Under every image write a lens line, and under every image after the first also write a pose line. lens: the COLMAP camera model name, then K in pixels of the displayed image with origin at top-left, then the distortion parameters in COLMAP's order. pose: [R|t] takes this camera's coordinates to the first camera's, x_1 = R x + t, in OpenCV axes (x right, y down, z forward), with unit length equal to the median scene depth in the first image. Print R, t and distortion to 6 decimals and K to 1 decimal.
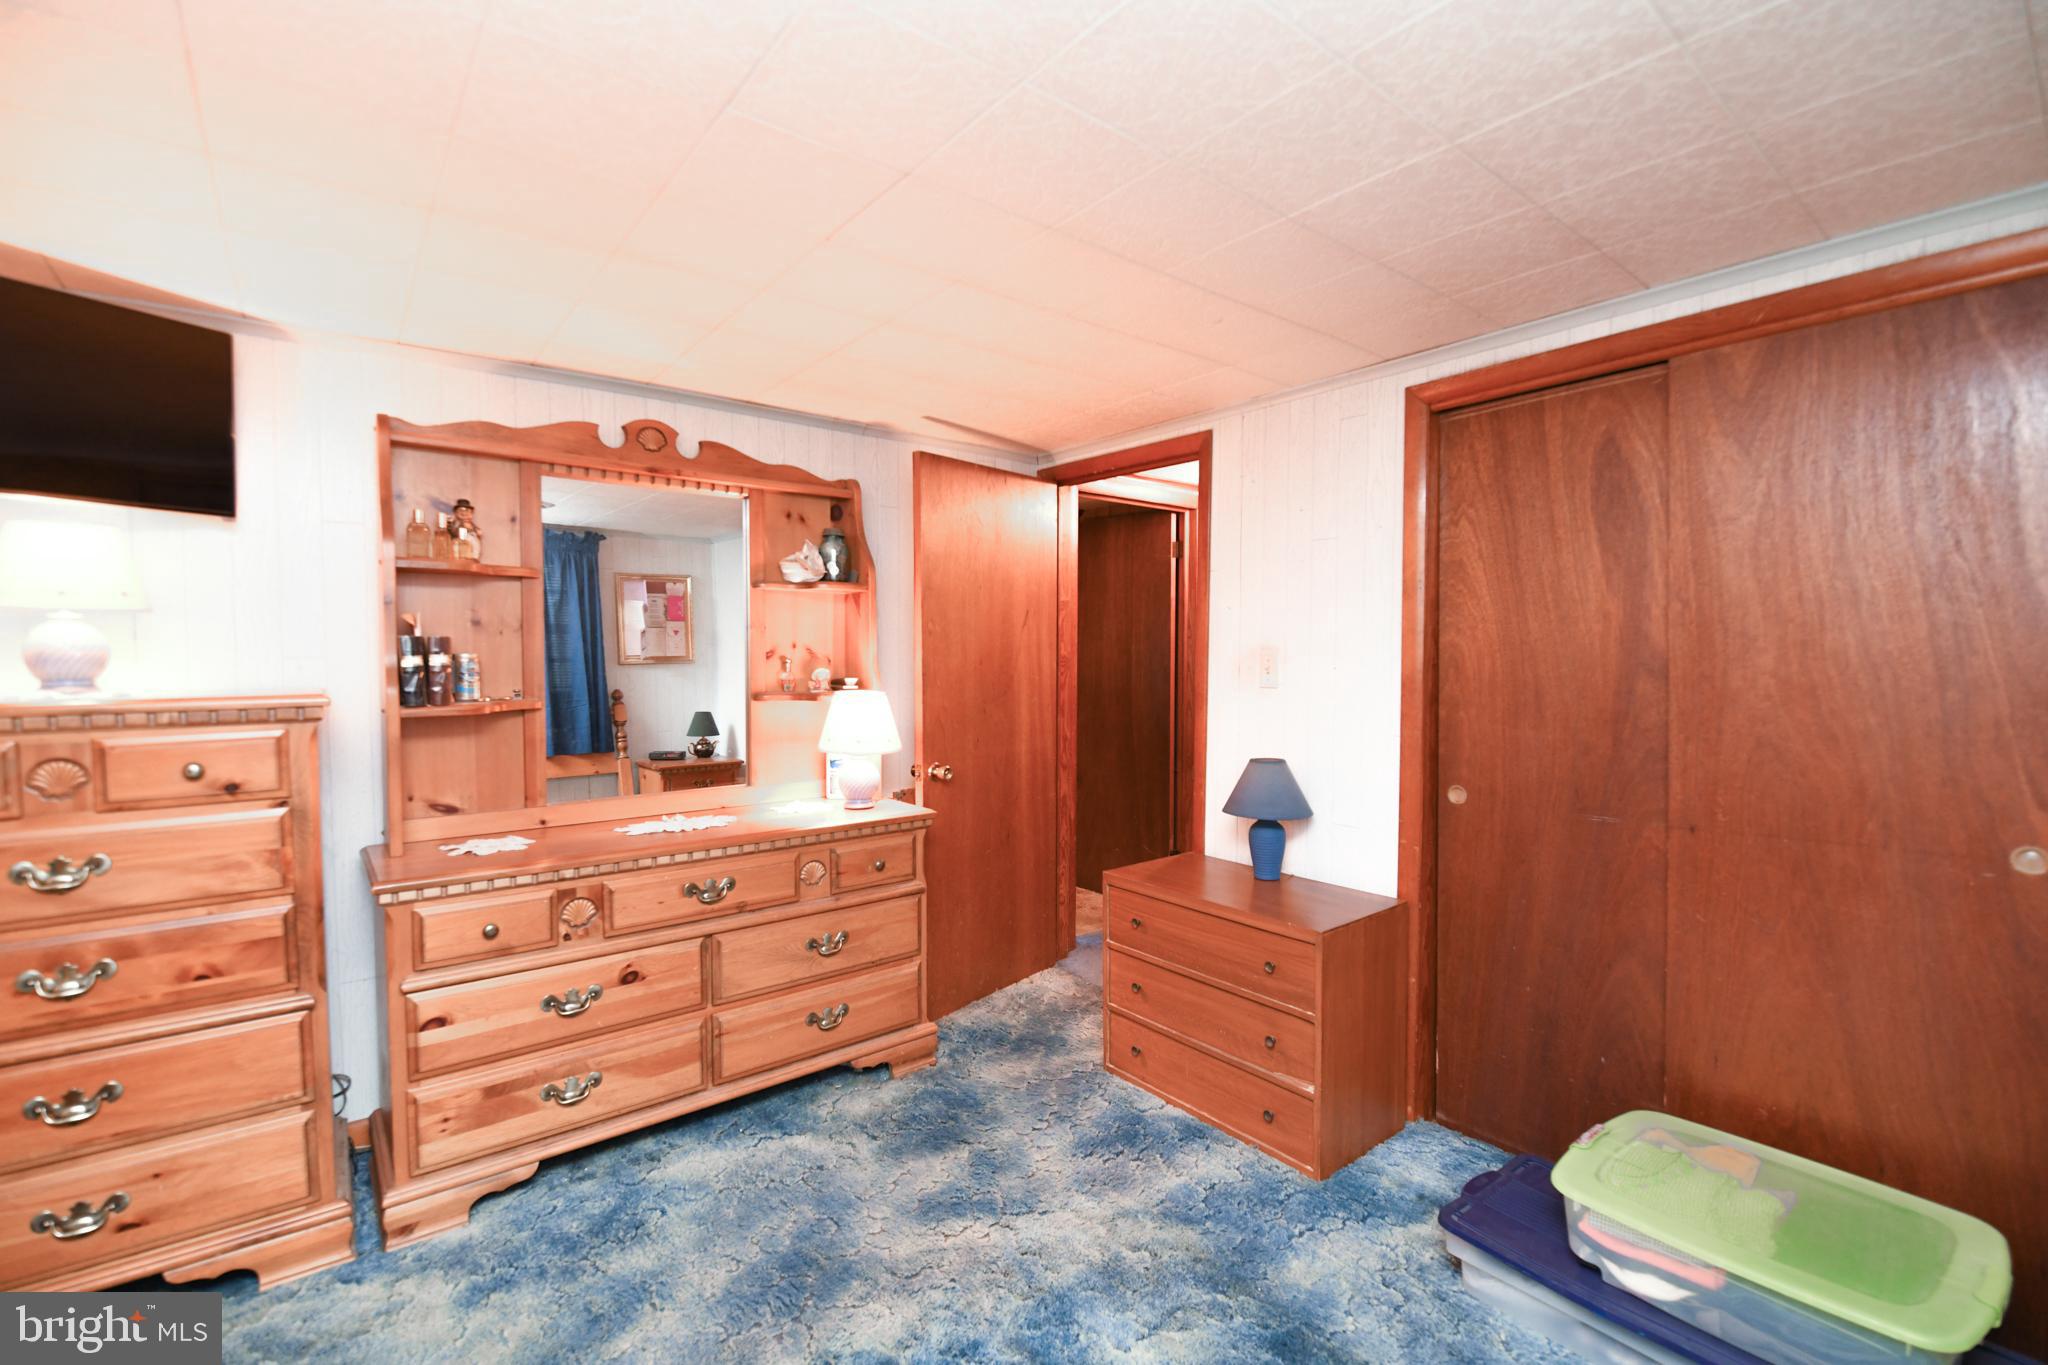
lens RADIAL K [[903.7, 0, 1014.3], [0, 903.7, 689.6], [0, 0, 1]] dist [-0.002783, -0.008732]
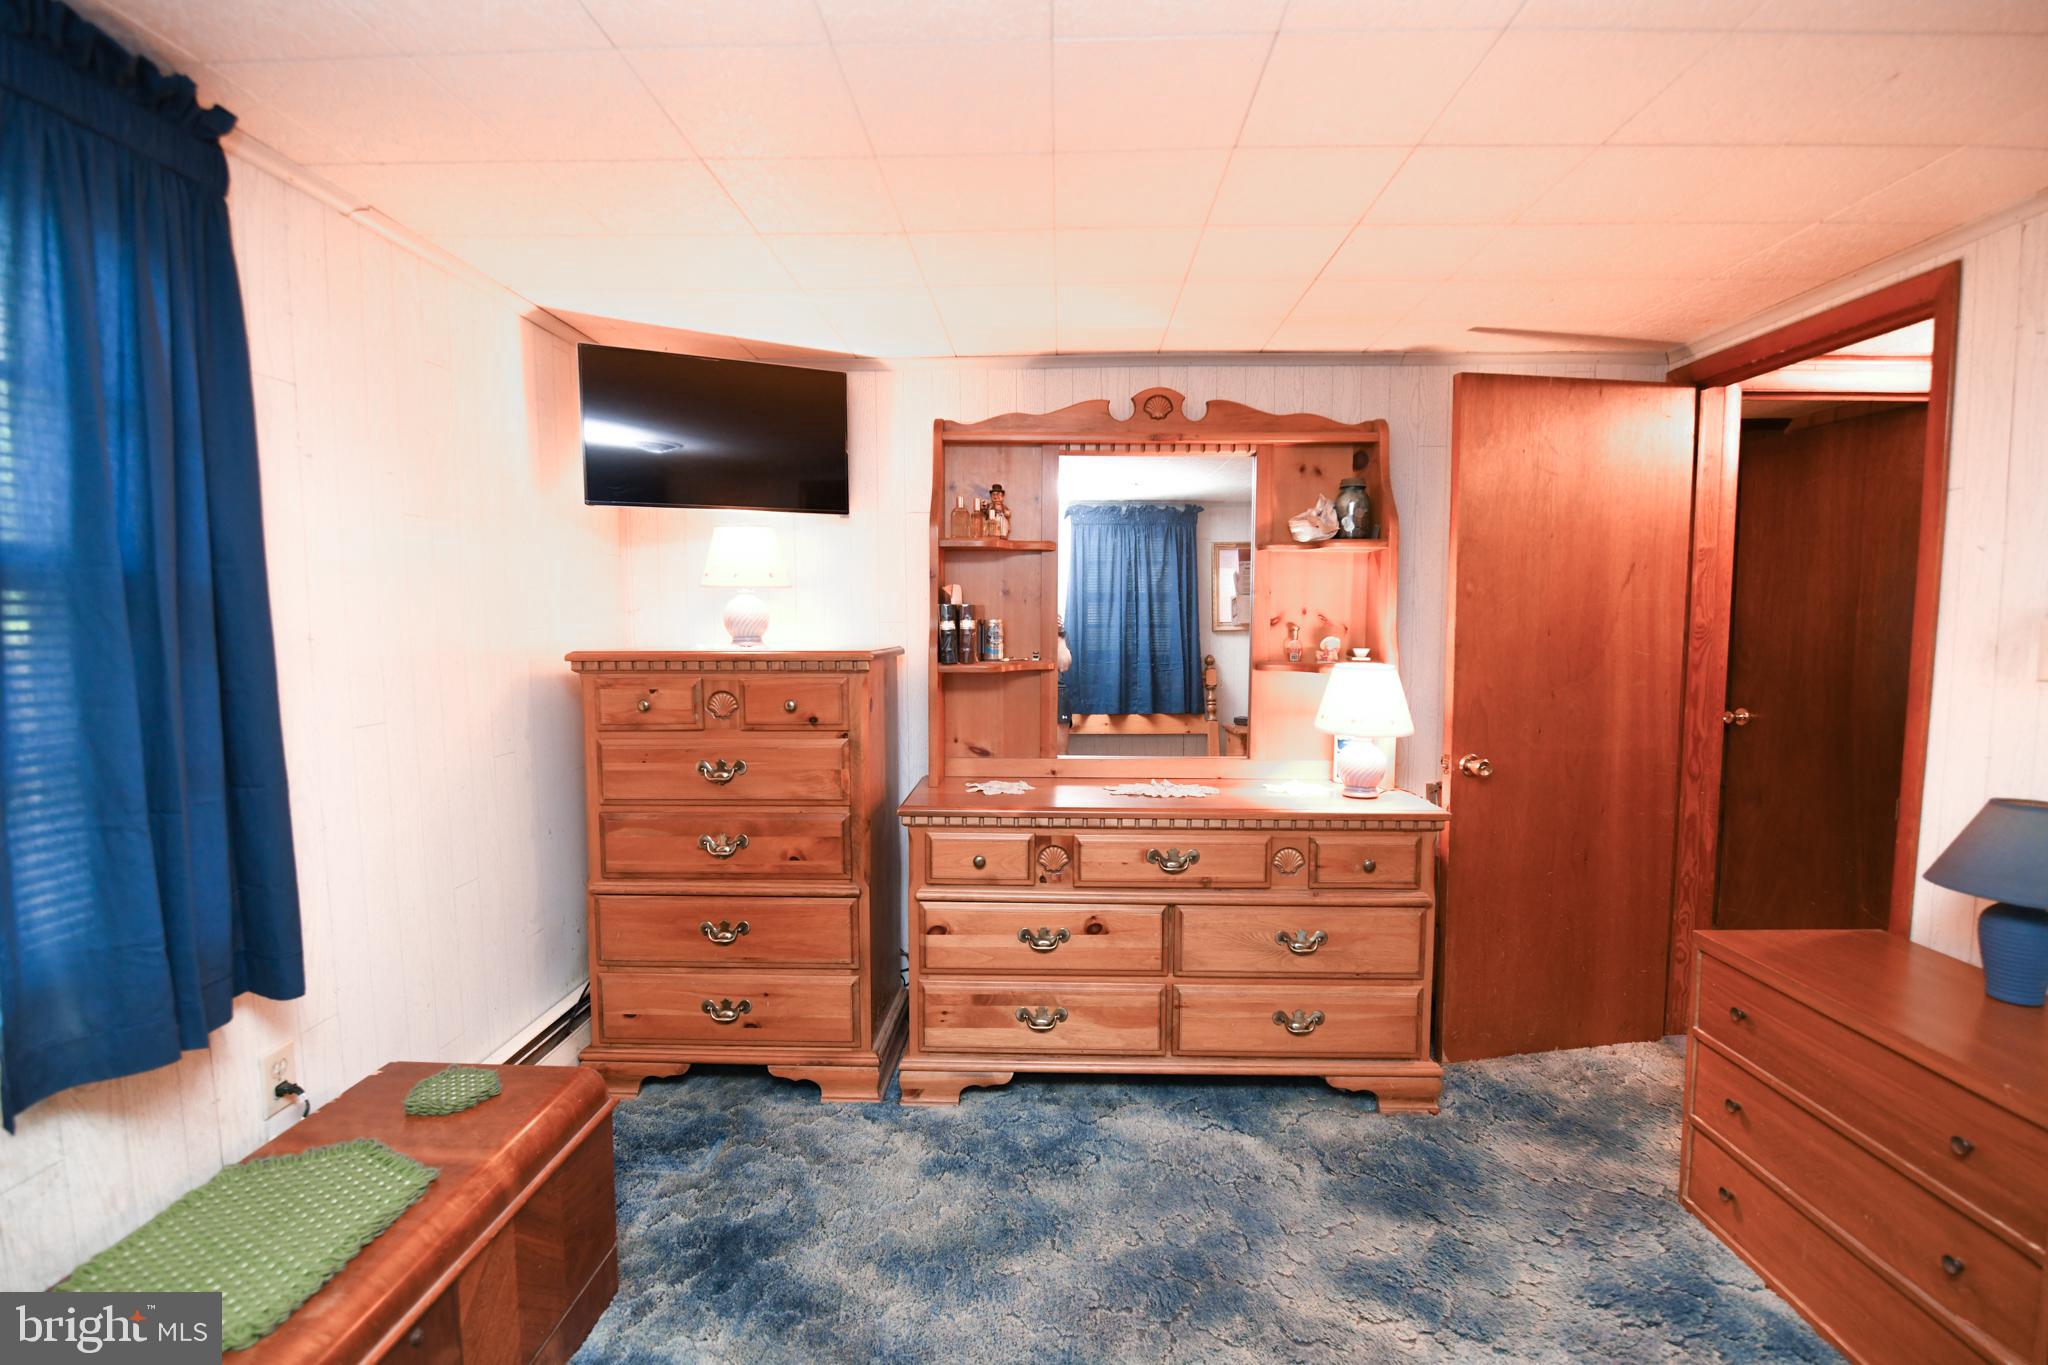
lens RADIAL K [[903.7, 0, 1030.3], [0, 903.7, 684.1], [0, 0, 1]] dist [-0.002783, -0.008732]
pose [[0.757457, 0.048773, -0.651060, 0.176142], [-0.028996, 0.998735, 0.041084, -0.005956], [0.652241, -0.012242, 0.757913, 0.148610]]
